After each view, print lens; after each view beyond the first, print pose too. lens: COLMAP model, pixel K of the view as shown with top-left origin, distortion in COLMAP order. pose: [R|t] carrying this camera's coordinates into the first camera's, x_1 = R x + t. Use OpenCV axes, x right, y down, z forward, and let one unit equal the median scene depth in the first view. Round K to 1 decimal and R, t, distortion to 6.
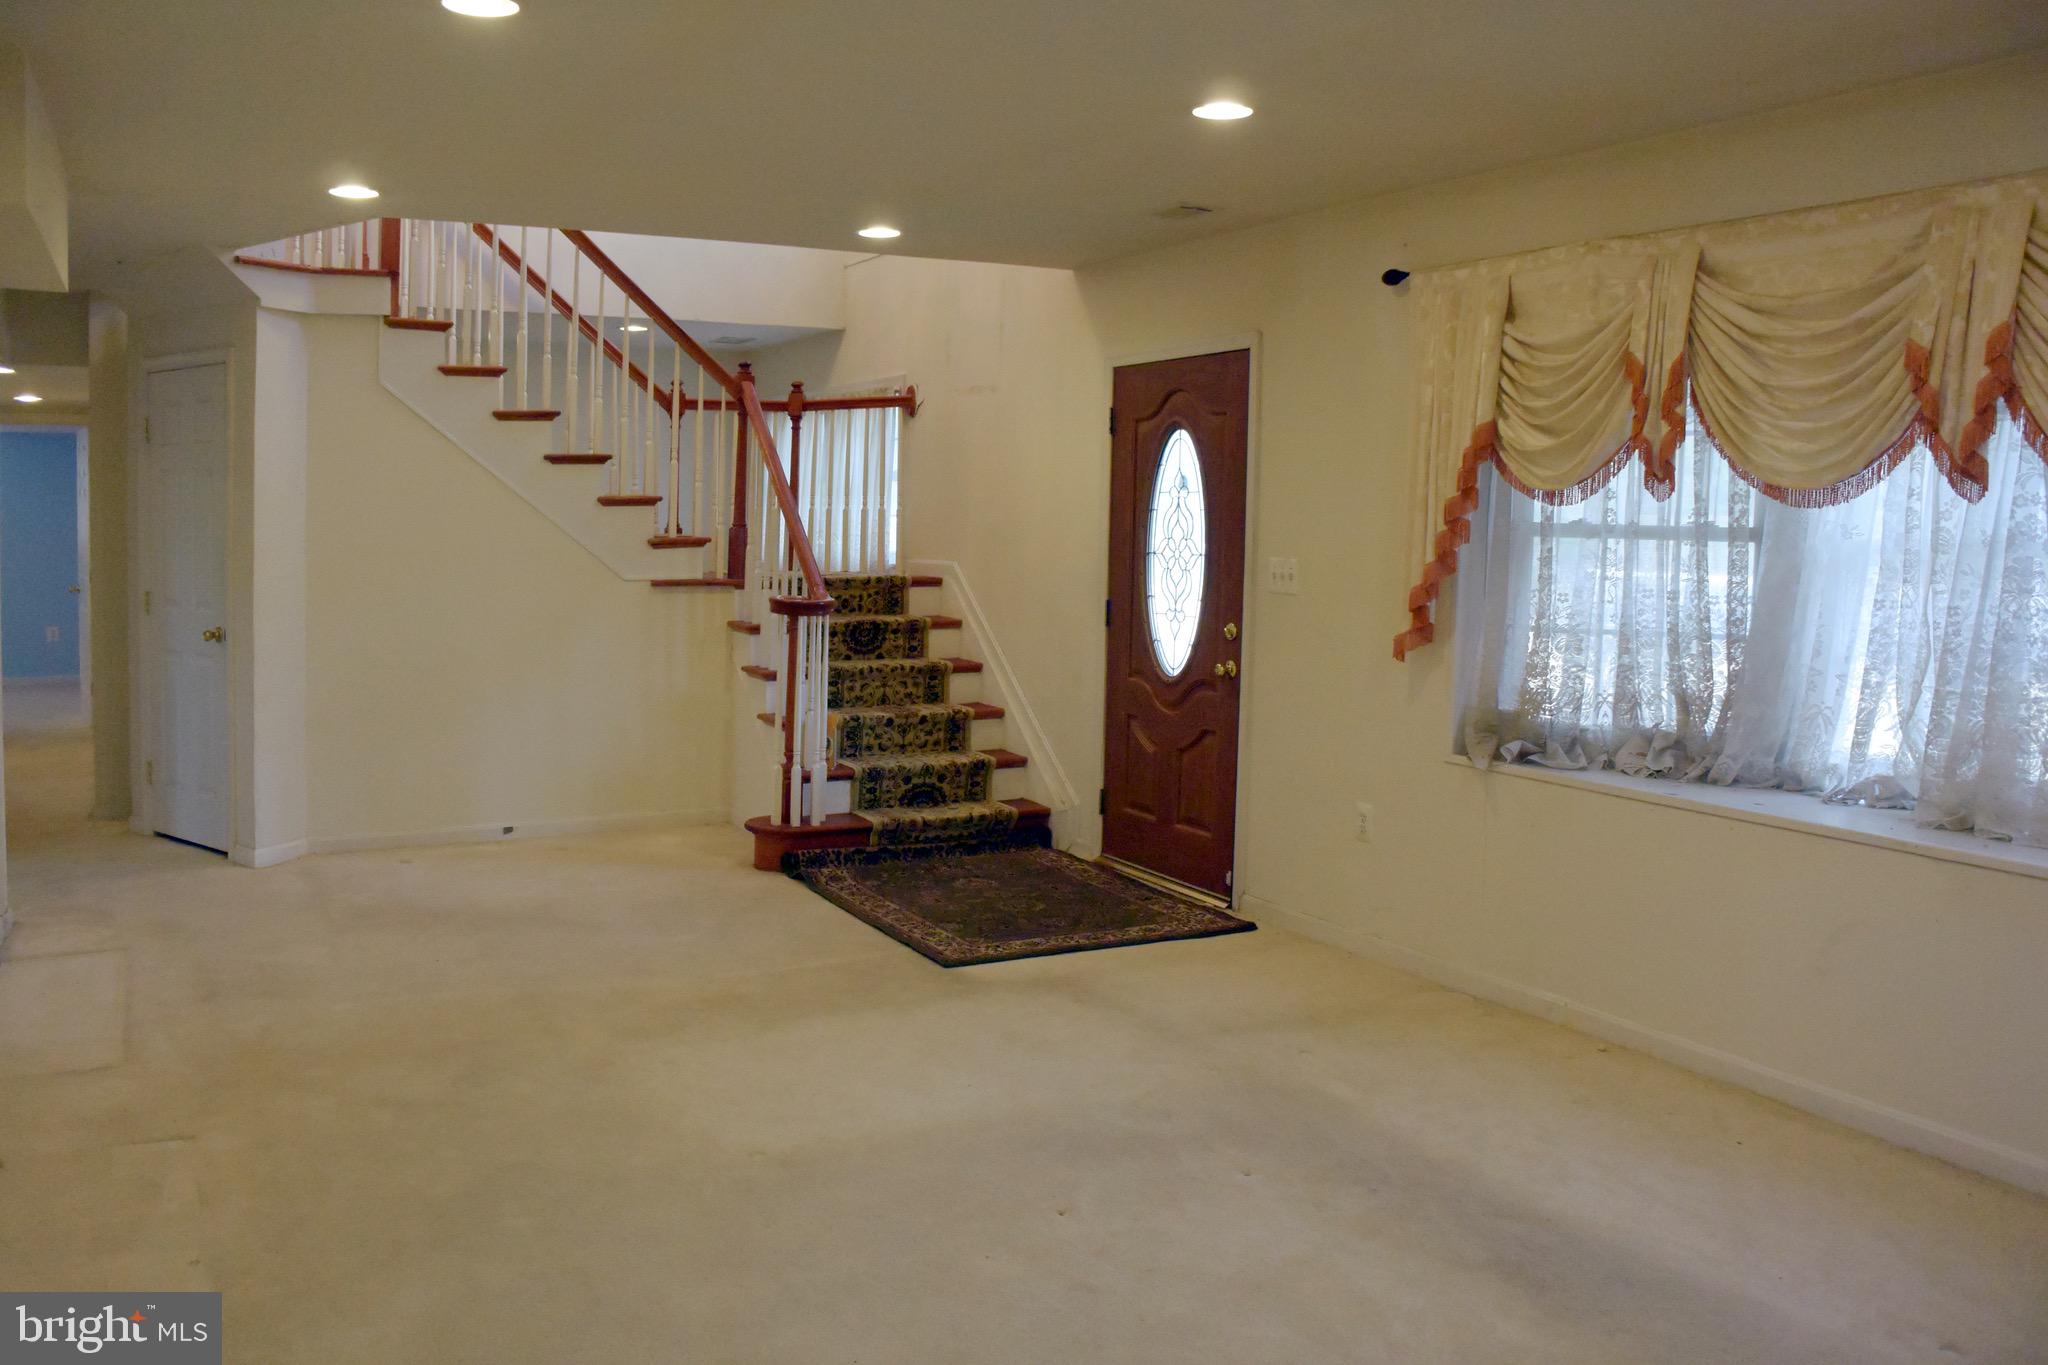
lens RADIAL K [[1726.7, 0, 1017.6], [0, 1726.7, 636.9], [0, 0, 1]] dist [-0.110844, 0.000136]
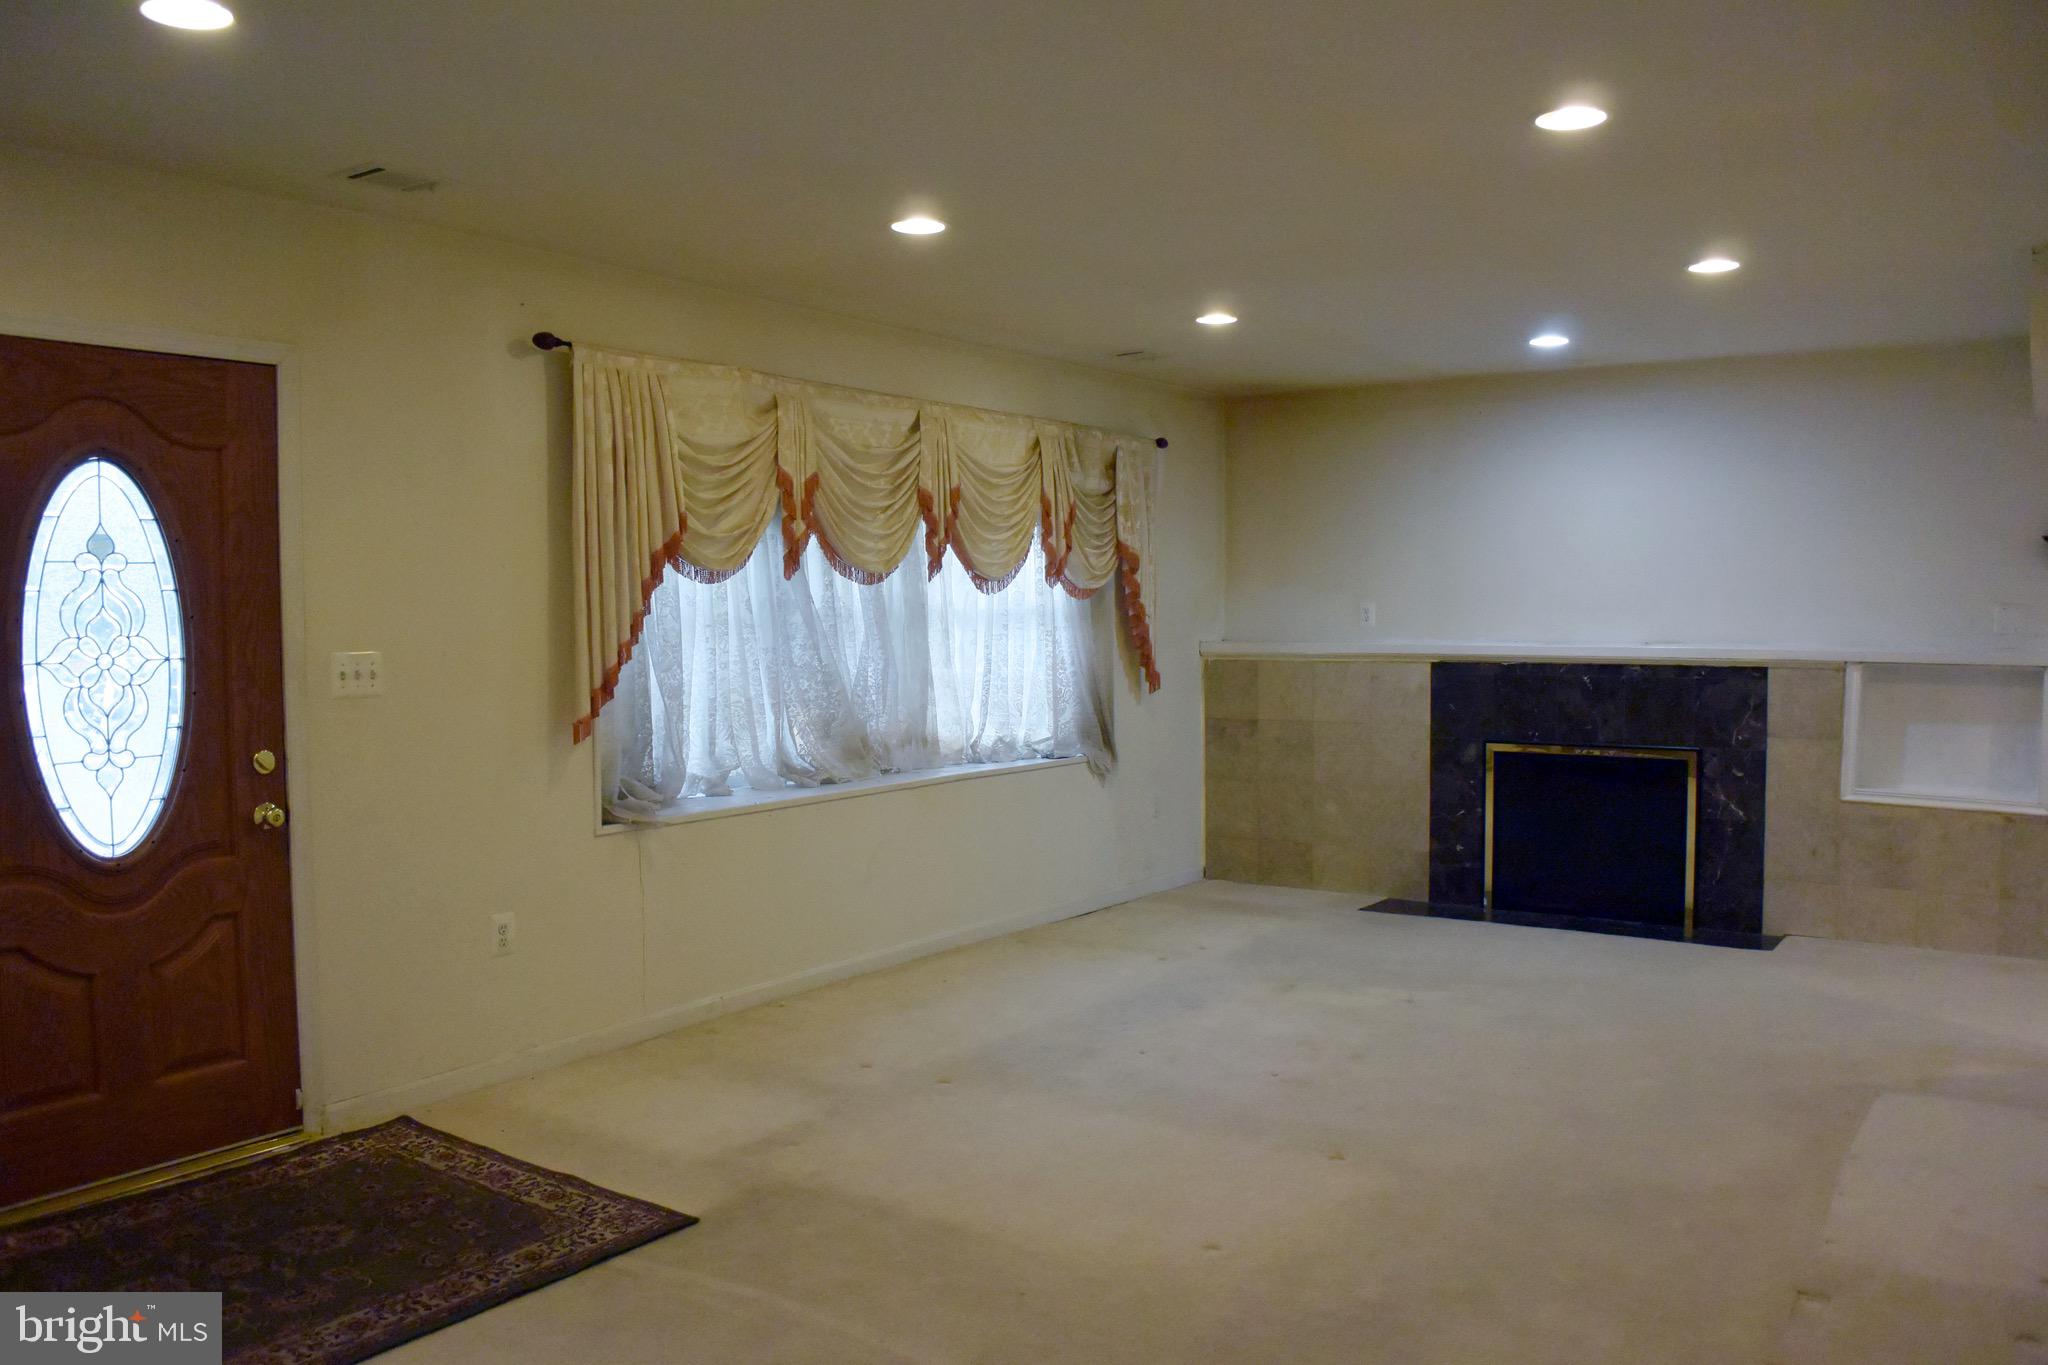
lens RADIAL K [[1726.7, 0, 1017.6], [0, 1726.7, 636.9], [0, 0, 1]] dist [-0.110844, 0.000136]
pose [[-0.489242, -0.068363, 0.869465, -0.698496], [0.023190, 0.995551, 0.091325, -0.123223], [-0.871840, 0.064843, -0.485480, 1.188630]]
